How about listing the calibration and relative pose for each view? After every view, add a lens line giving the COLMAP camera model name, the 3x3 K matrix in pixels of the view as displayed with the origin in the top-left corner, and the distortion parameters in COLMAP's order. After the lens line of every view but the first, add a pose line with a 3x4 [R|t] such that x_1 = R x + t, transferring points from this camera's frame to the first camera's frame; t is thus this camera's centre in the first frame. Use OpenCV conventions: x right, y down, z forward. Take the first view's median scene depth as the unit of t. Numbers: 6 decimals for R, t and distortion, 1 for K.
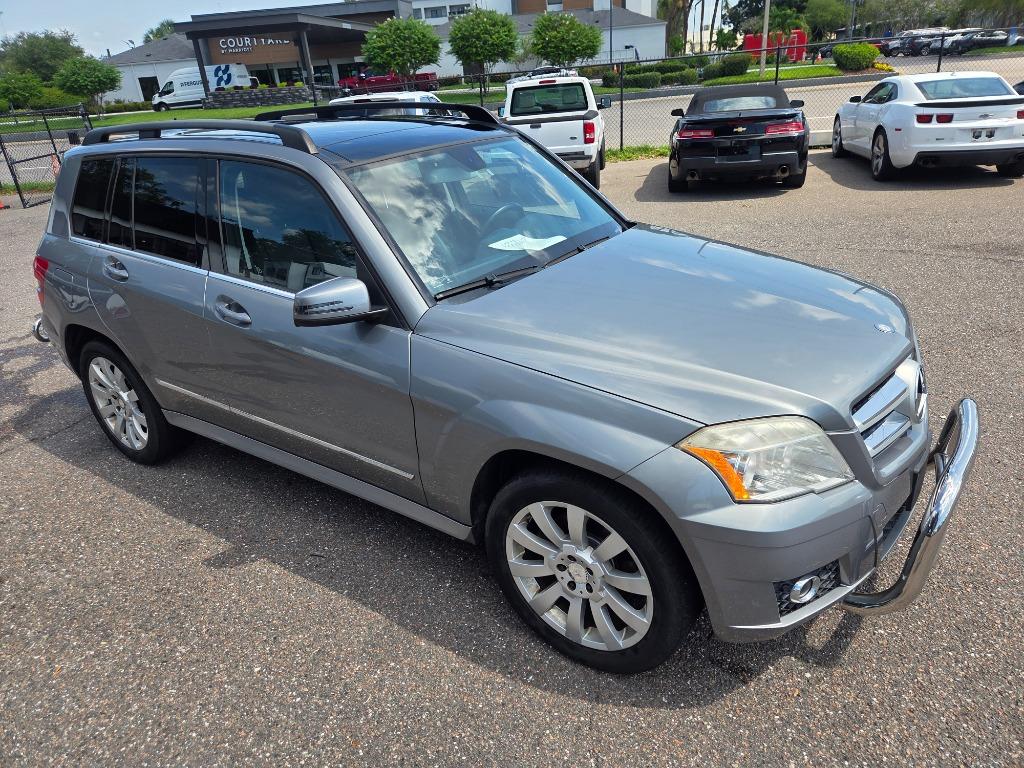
lens RADIAL K [[710.3, 0, 512.0], [0, 710.3, 384.0], [0, 0, 1]] dist [0.082957, -0.081551]
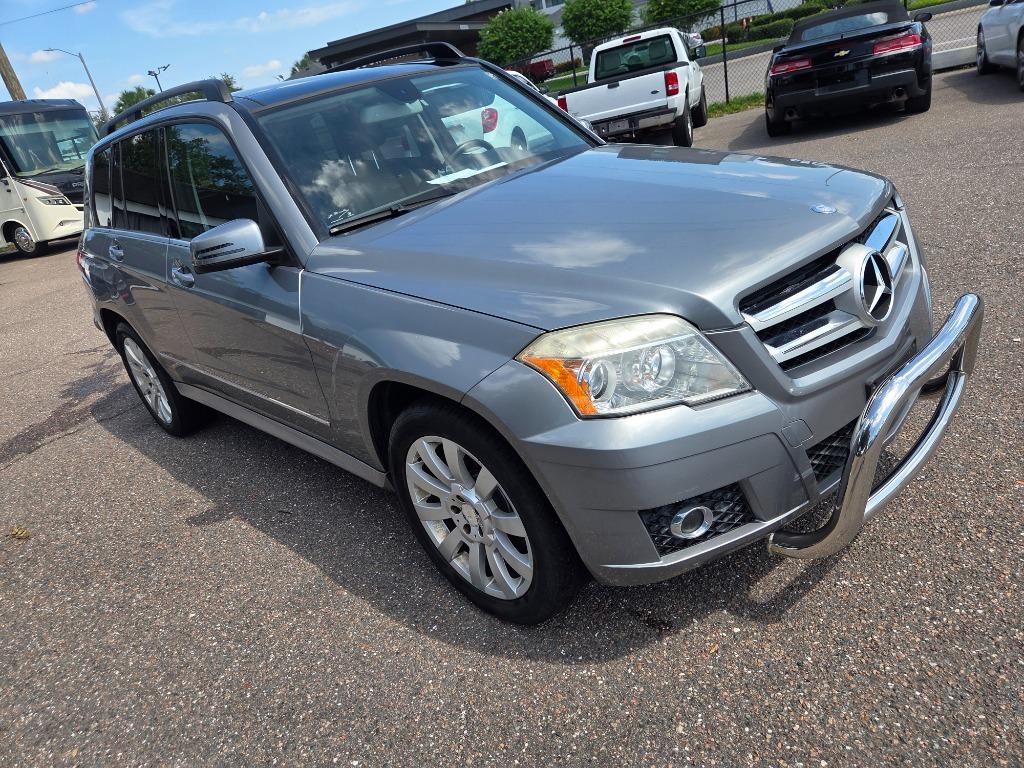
lens RADIAL K [[704.4, 0, 509.7], [0, 704.4, 399.8], [0, 0, 1]] dist [0.071644, -0.066048]
pose [[0.972620, -0.049114, -0.227154, 0.331129], [0.055569, 0.998210, 0.022106, 0.094216], [0.225661, -0.034124, 0.973608, 0.128647]]
